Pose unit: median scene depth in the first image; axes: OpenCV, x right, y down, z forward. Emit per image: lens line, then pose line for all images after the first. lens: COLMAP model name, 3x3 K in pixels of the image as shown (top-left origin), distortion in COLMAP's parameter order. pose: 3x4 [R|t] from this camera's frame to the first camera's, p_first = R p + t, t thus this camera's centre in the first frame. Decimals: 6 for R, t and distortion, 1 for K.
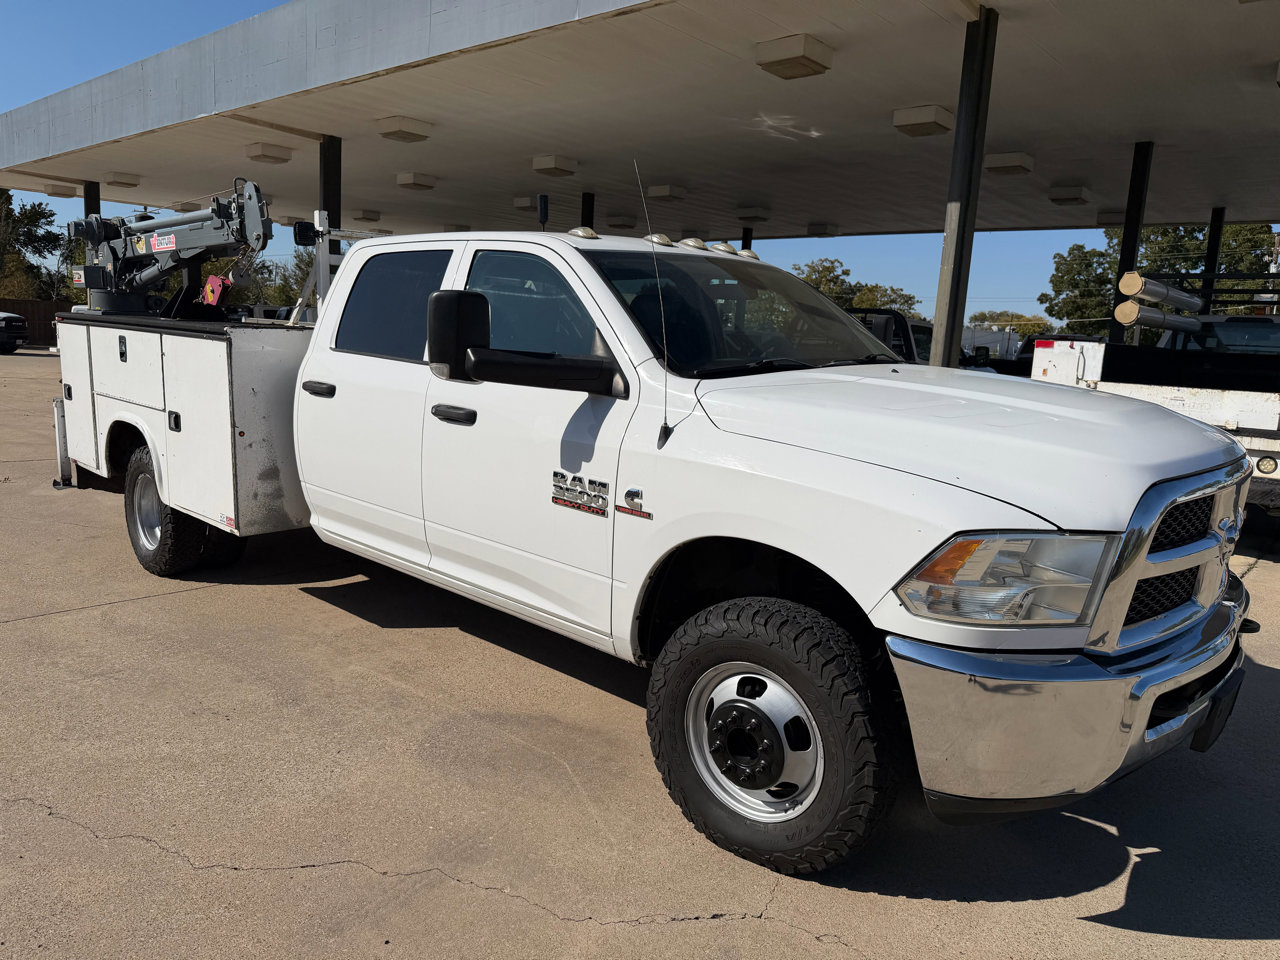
lens RADIAL K [[897.8, 0, 636.1], [0, 897.8, 478.6], [0, 0, 1]] dist [0.072874, -0.094121]
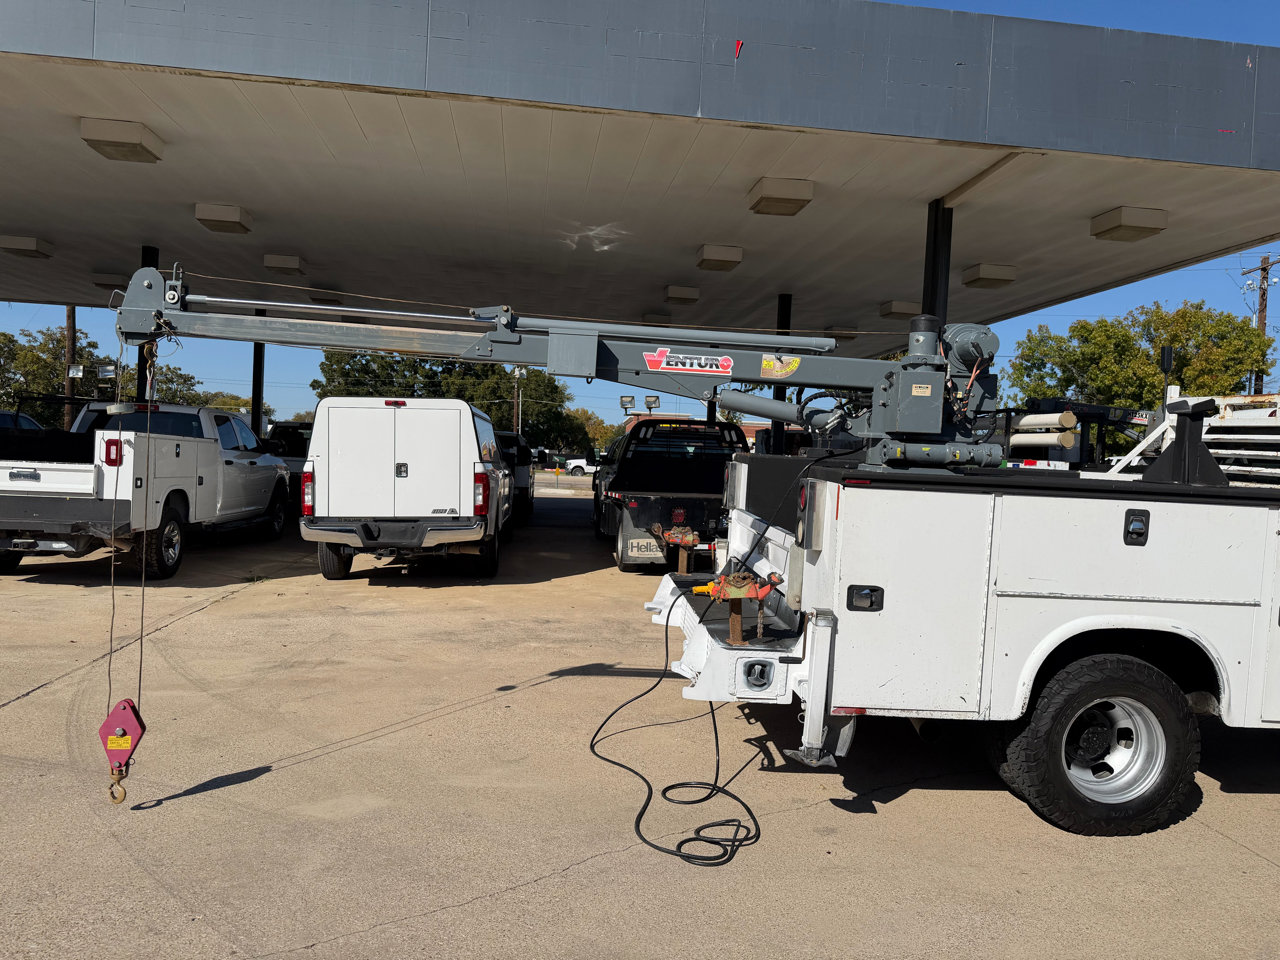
lens RADIAL K [[897.8, 0, 636.1], [0, 897.8, 478.6], [0, 0, 1]] dist [0.072874, -0.094121]
pose [[0.669614, -0.038588, 0.741706, -1.249407], [0.102714, 0.993865, -0.041023, -0.176326], [-0.735573, 0.103653, 0.669469, 0.740268]]
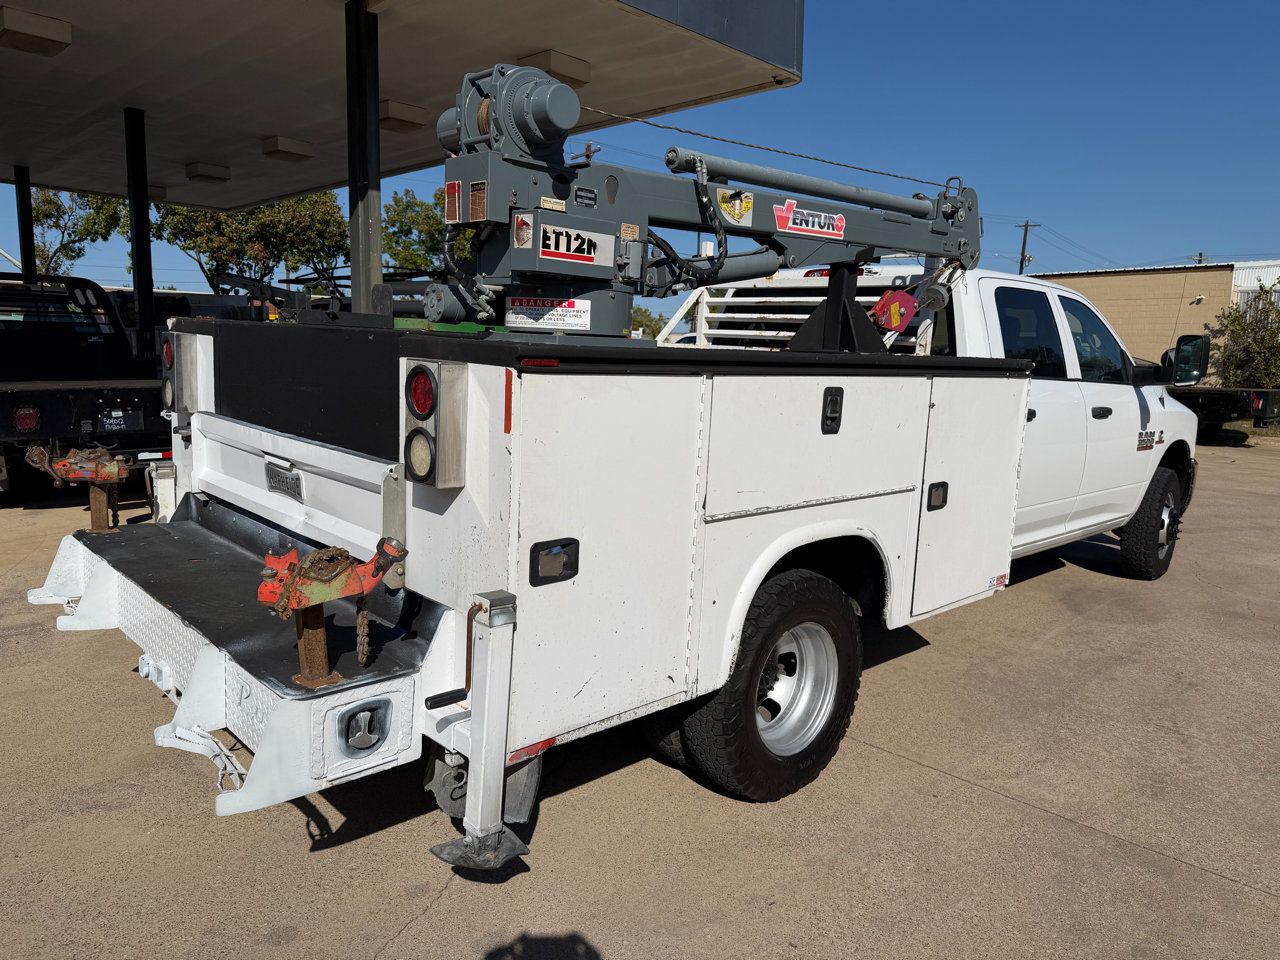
lens RADIAL K [[899.8, 0, 645.0], [0, 899.8, 479.0], [0, 0, 1]] dist [0.079573, -0.123617]
pose [[0.047231, -0.189172, 0.980808, -1.027991], [0.130735, 0.974628, 0.181684, -0.199605], [-0.990292, 0.119645, 0.070764, 0.991788]]
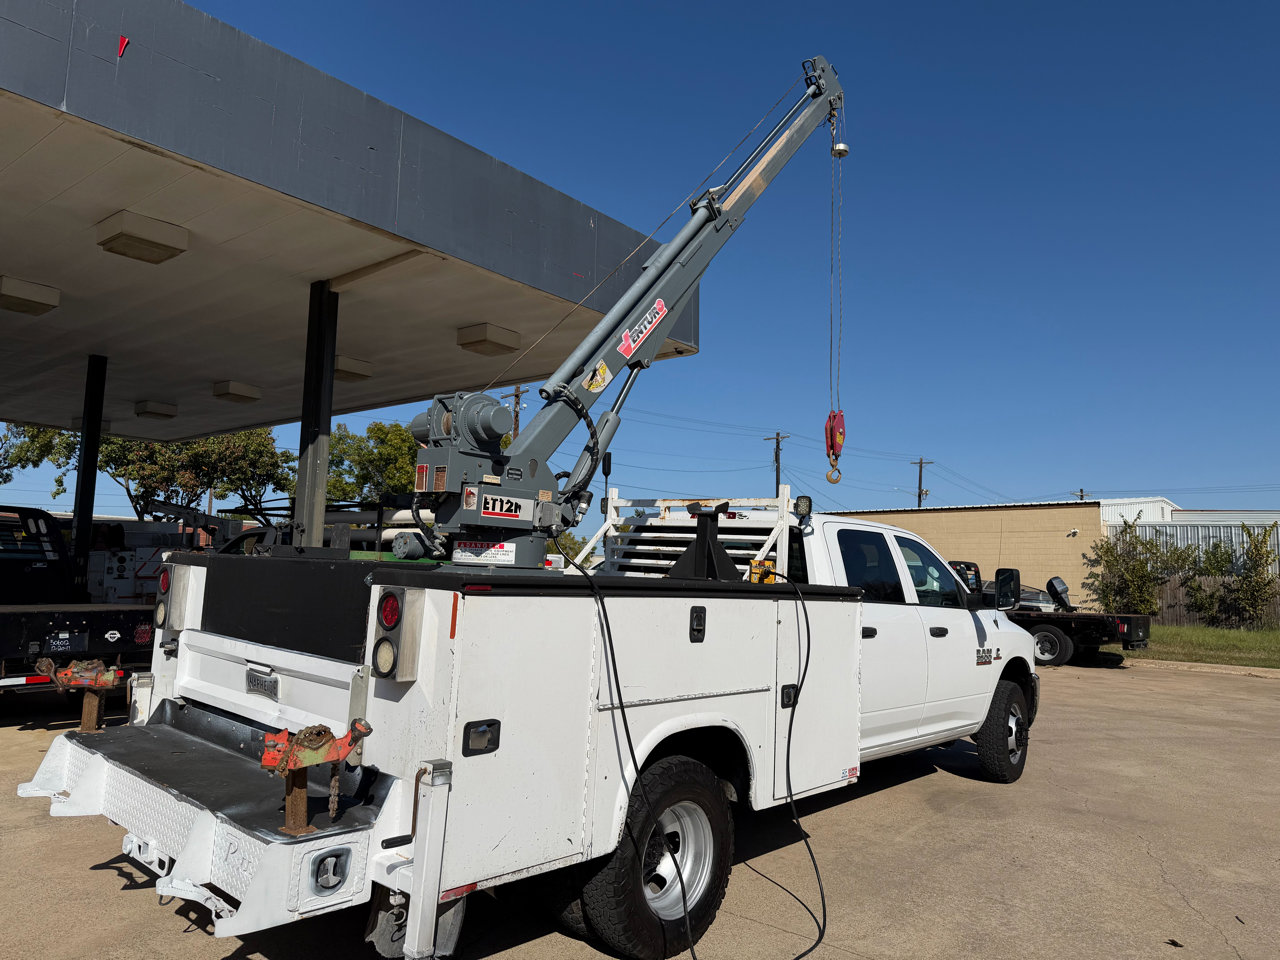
lens RADIAL K [[897.8, 0, 636.1], [0, 897.8, 478.6], [0, 0, 1]] dist [0.072874, -0.094121]
pose [[-0.028602, 0.057023, 0.997963, -1.186425], [0.122728, 0.991018, -0.053109, -0.208554], [-0.992028, 0.120959, -0.035343, 0.974803]]
